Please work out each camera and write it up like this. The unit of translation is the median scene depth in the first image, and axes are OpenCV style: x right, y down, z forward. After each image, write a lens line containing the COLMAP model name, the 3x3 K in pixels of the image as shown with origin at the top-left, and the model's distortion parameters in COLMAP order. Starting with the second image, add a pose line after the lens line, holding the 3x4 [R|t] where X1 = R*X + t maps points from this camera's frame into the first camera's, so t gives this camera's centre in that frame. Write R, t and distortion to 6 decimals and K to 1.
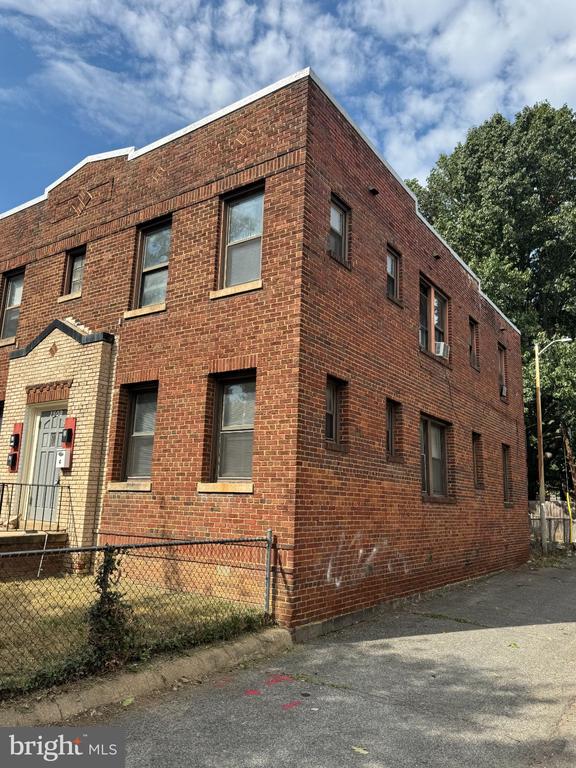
lens RADIAL K [[555.3, 0, 288.0], [0, 555.3, 384.0], [0, 0, 1]] dist [0.186839, -0.428807]
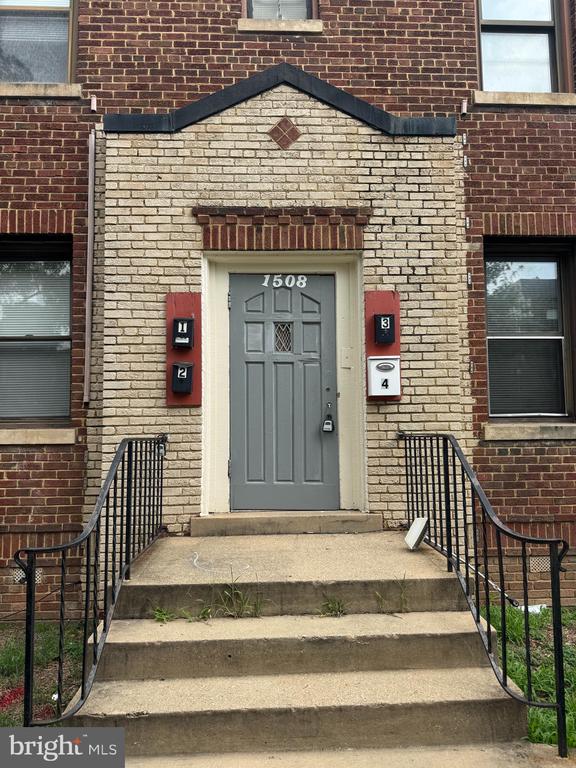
lens RADIAL K [[532.6, 0, 288.0], [0, 532.6, 384.0], [0, 0, 1]] dist [0.056018, -0.072492]
pose [[0.799624, 0.008094, 0.600447, -0.727075], [-0.086016, 0.991142, 0.101189, 0.100019], [-0.594309, -0.132561, 0.793237, 0.700781]]
